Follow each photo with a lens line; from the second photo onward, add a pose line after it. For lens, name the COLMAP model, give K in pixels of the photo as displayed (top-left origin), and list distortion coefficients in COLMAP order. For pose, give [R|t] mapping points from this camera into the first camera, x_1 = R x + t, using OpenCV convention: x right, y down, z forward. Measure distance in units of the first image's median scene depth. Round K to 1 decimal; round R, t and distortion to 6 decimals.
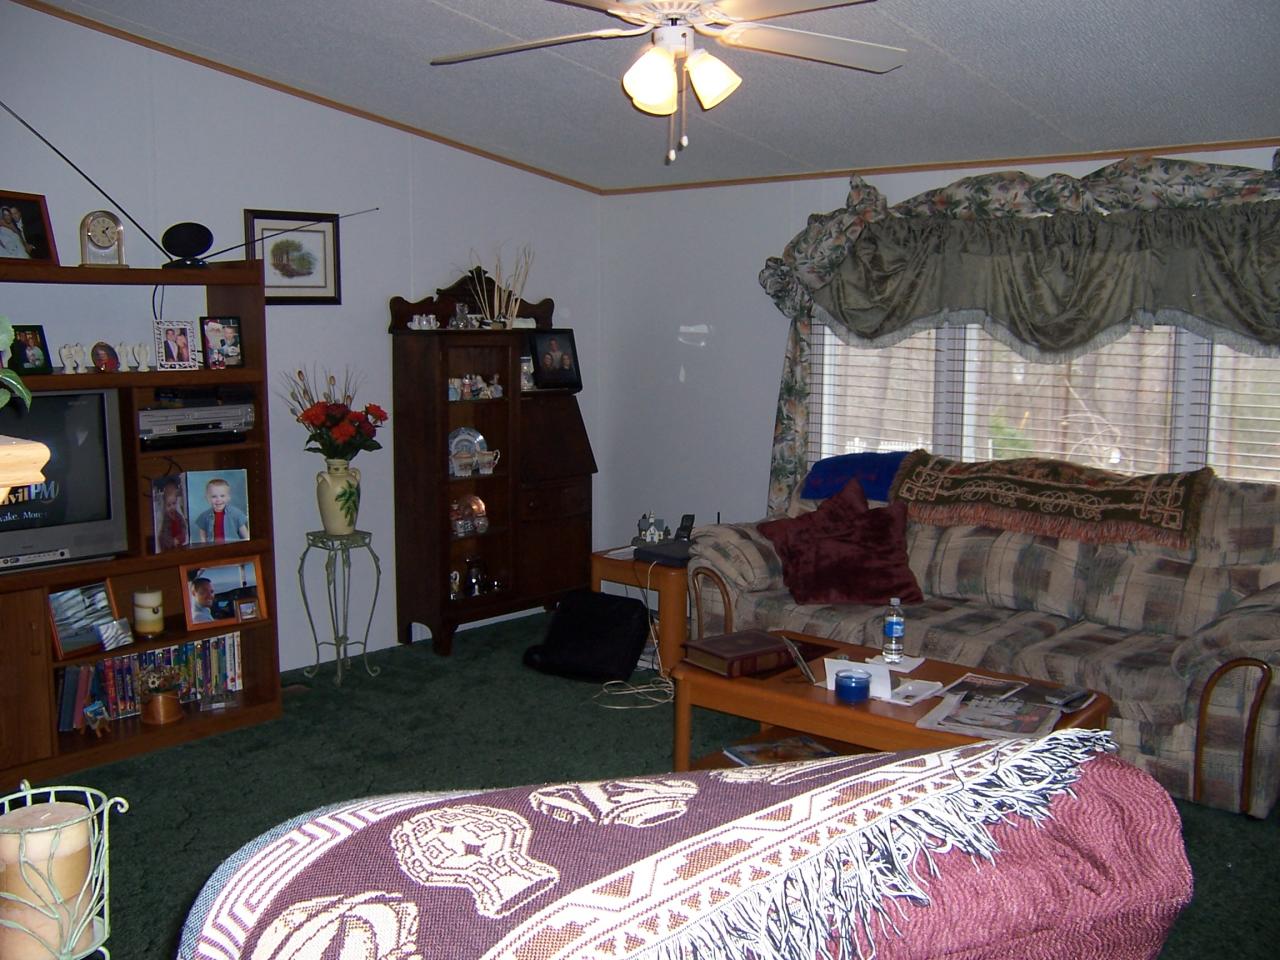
lens RADIAL K [[1258.5, 0, 640.0], [0, 1258.5, 480.0], [0, 0, 1]] dist [-0.147339, 0.189433]
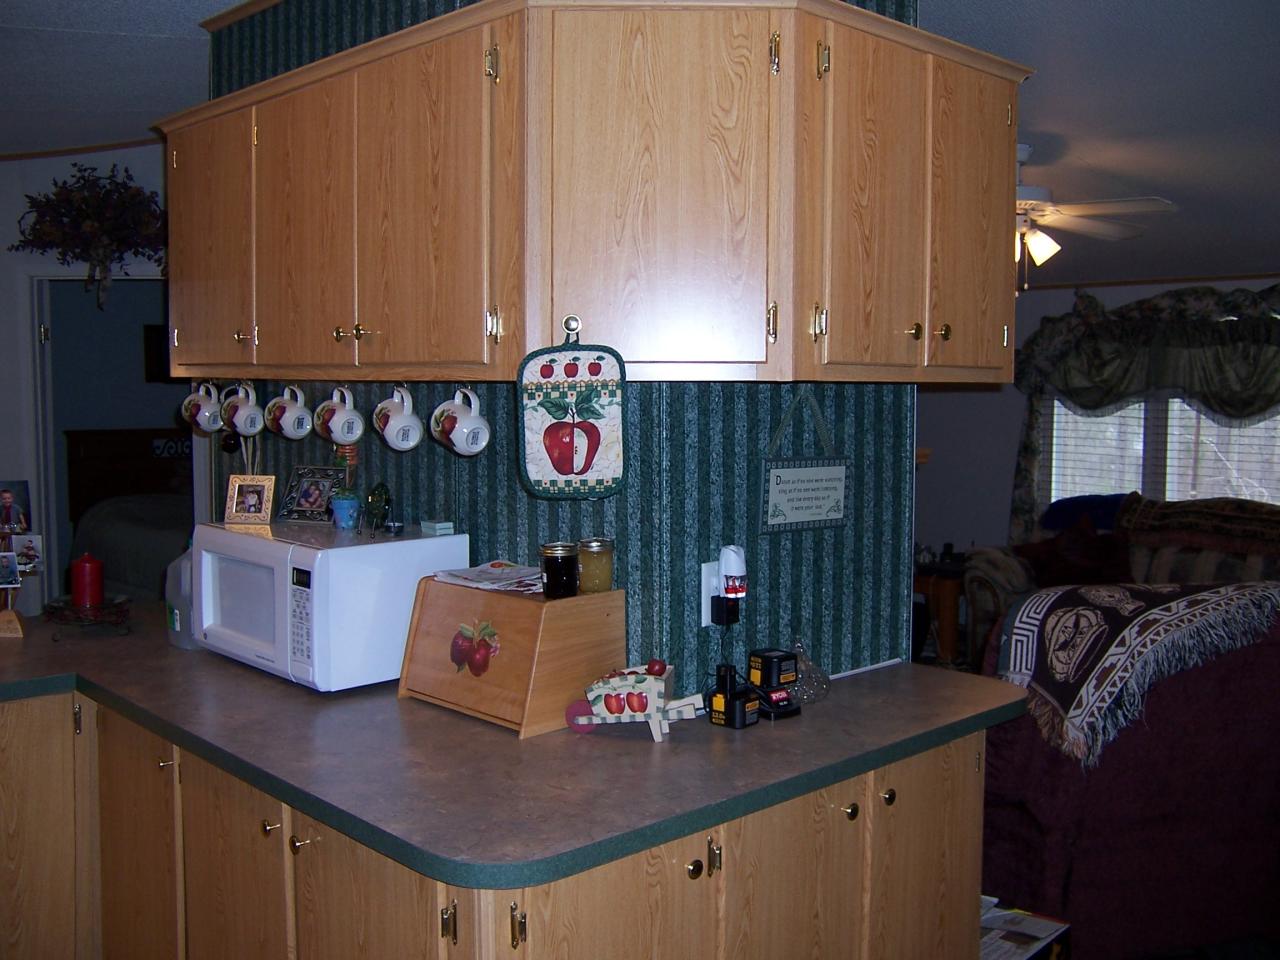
lens RADIAL K [[1258.5, 0, 640.0], [0, 1258.5, 480.0], [0, 0, 1]] dist [-0.147339, 0.189433]
pose [[0.996368, 0.004767, -0.085013, -0.205762], [-0.009624, 0.998338, -0.056824, 0.046268], [0.084601, 0.057436, 0.994758, -0.392384]]
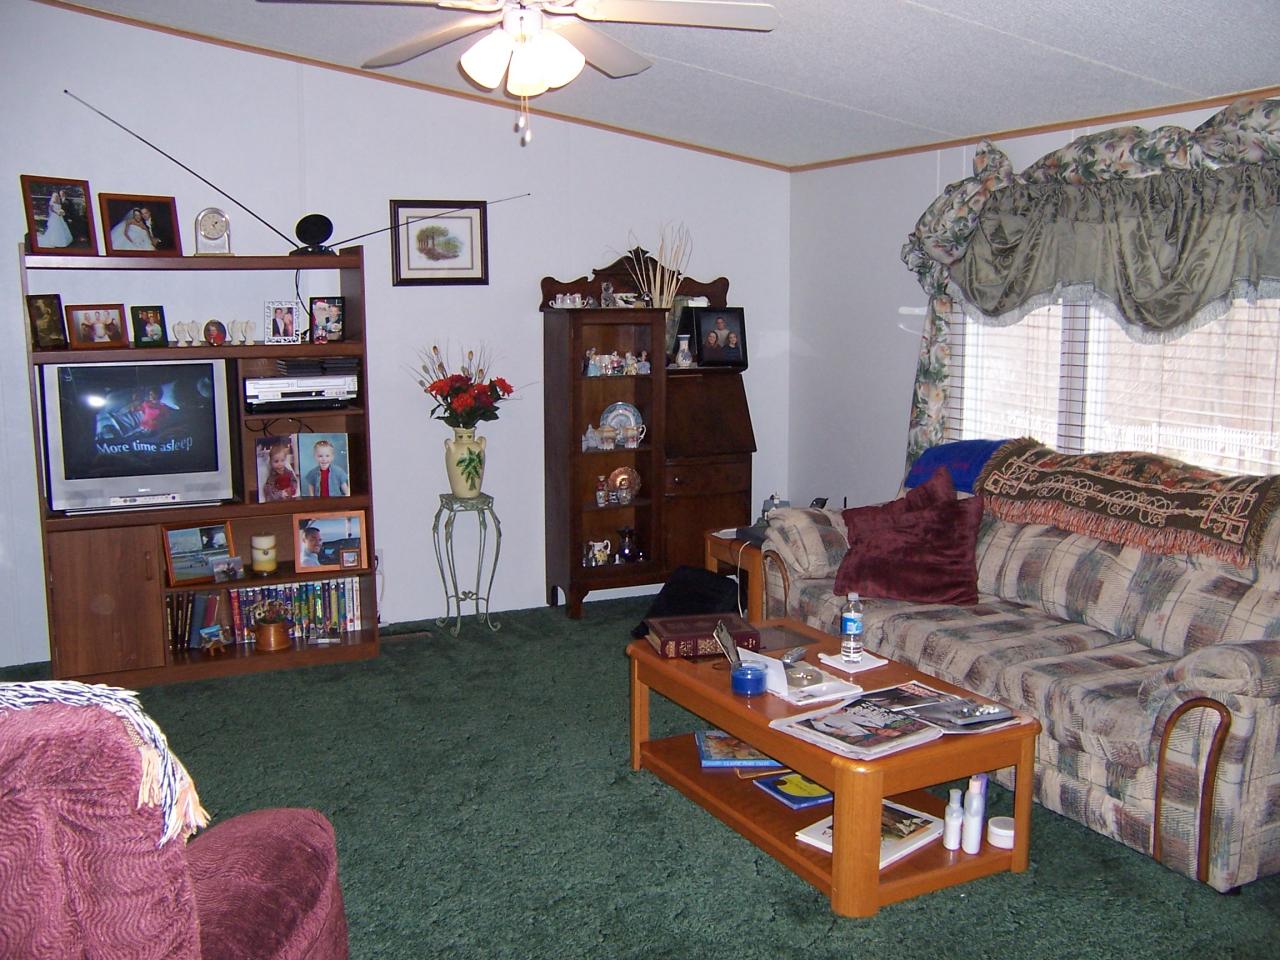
lens RADIAL K [[1258.5, 0, 640.0], [0, 1258.5, 480.0], [0, 0, 1]] dist [-0.147339, 0.189433]
pose [[0.919401, 0.049577, -0.390184, 0.345214], [-0.043397, 0.998754, 0.024645, -0.005164], [0.390920, -0.005725, 0.920407, 0.060635]]
